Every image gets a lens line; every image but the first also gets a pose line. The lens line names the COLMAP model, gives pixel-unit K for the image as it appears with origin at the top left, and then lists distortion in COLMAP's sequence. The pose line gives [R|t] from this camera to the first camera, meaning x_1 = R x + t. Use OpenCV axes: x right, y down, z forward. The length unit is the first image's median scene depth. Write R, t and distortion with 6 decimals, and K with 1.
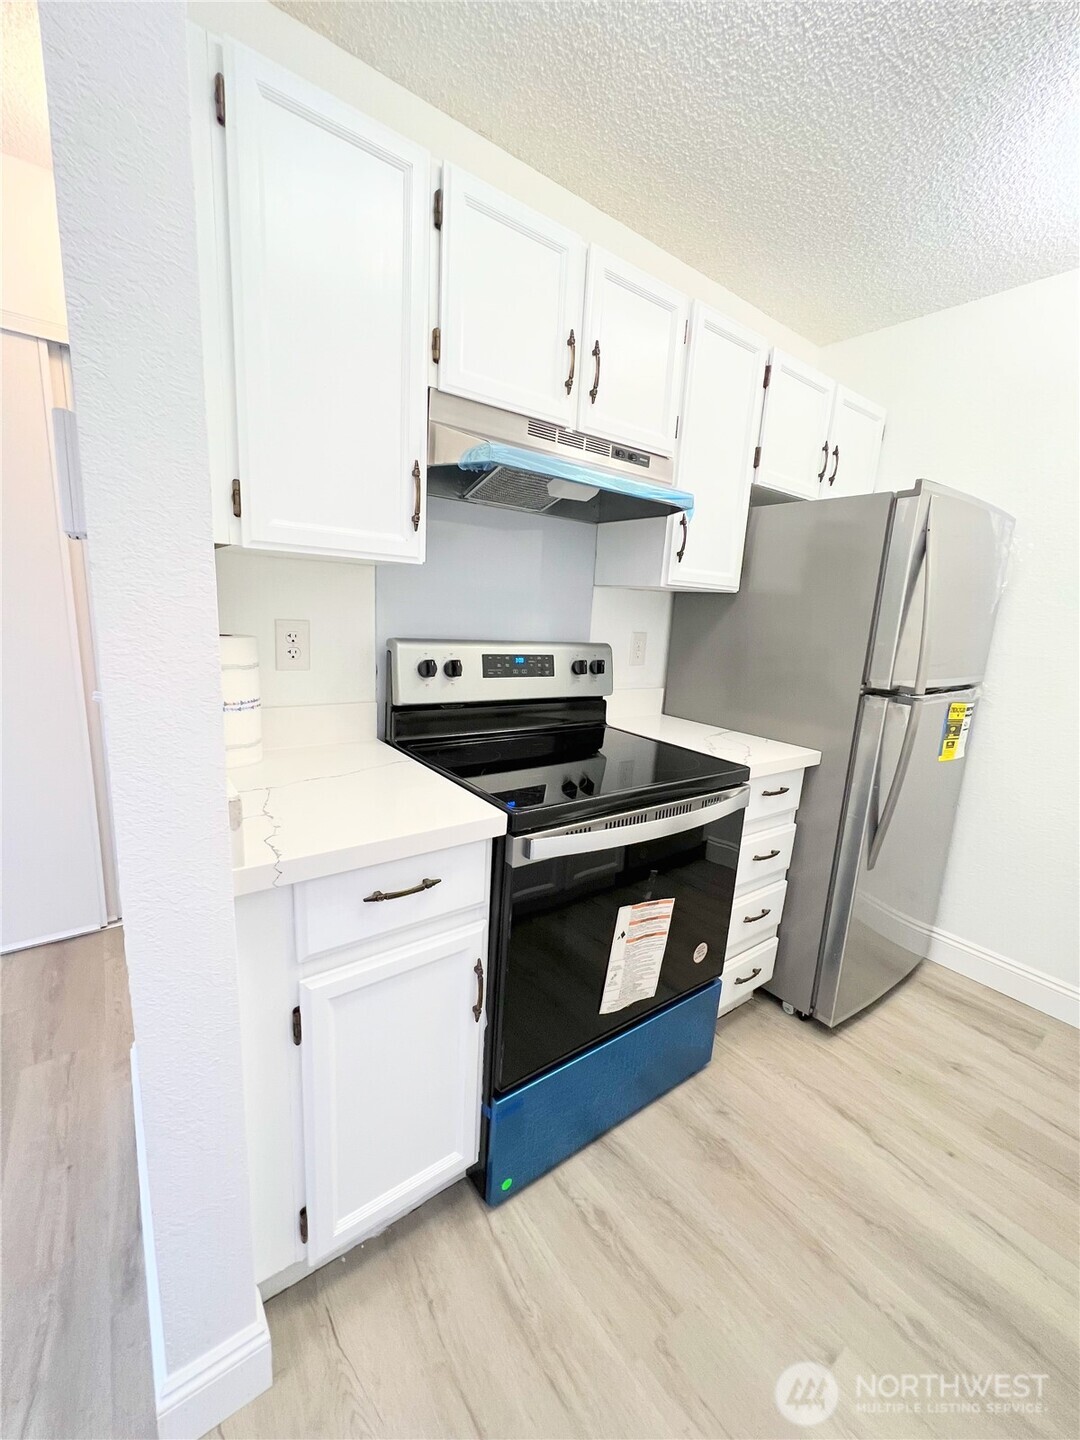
lens RADIAL K [[576.8, 0, 543.3], [0, 576.8, 703.8], [0, 0, 1]] dist [-0.001002, -0.000142]
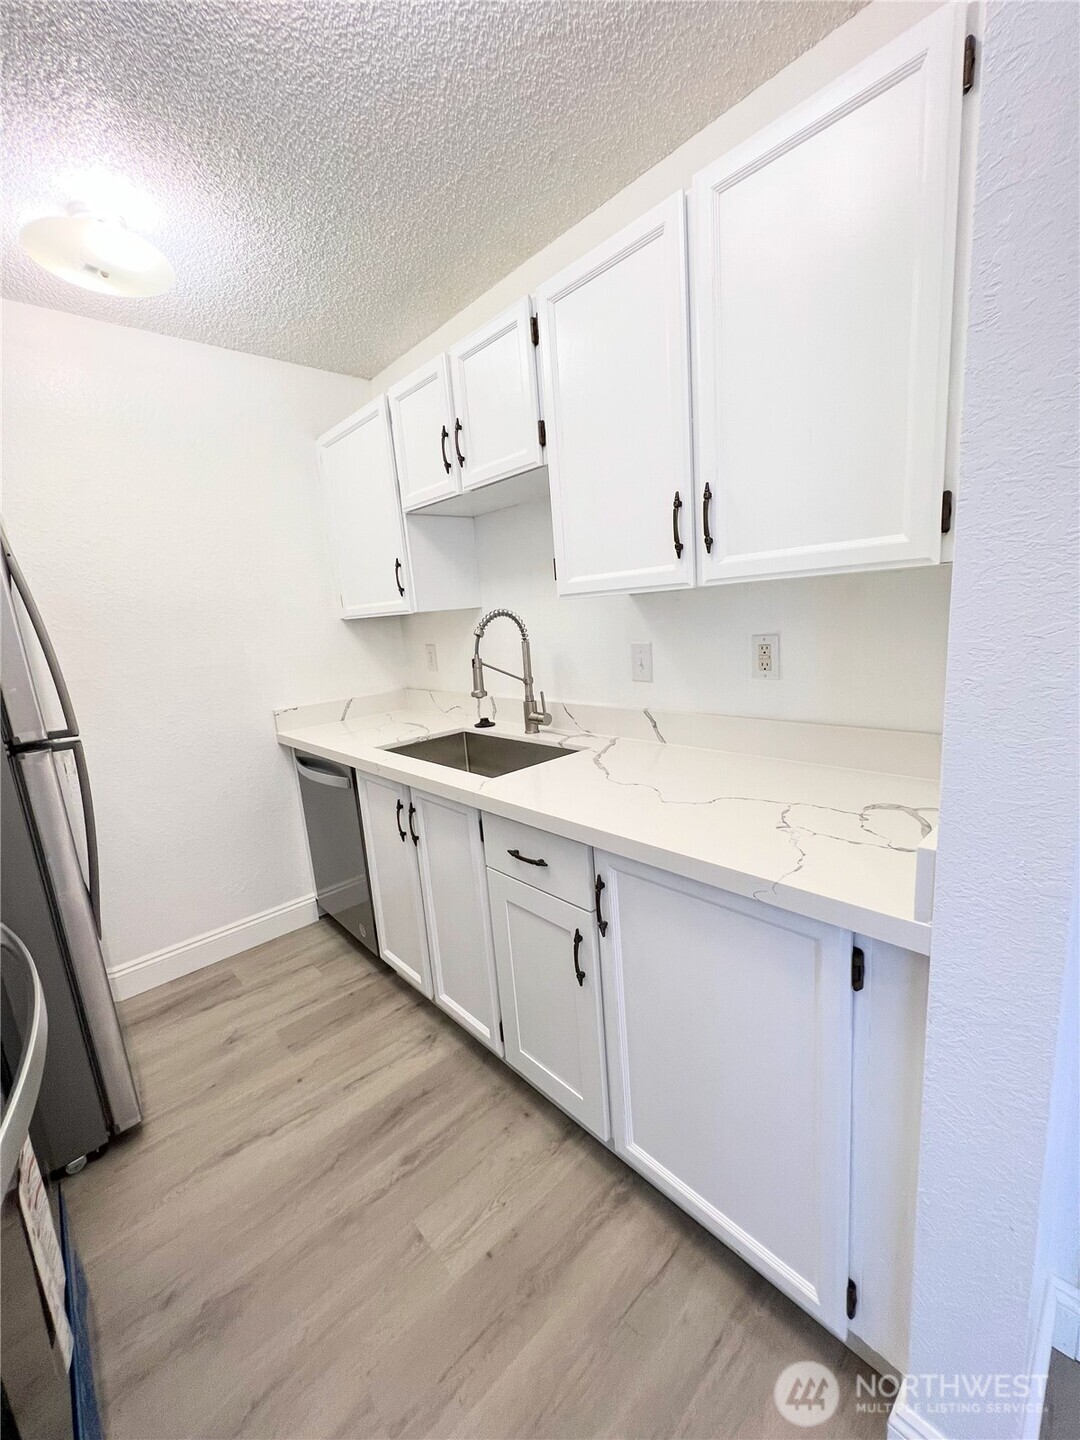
lens RADIAL K [[576.8, 0, 543.3], [0, 576.8, 703.8], [0, 0, 1]] dist [-0.001002, -0.000142]
pose [[-0.105678, -0.204103, 0.973229, -0.321751], [0.237210, 0.945281, 0.224000, -0.096197], [-0.965693, 0.254531, -0.051480, 0.344252]]
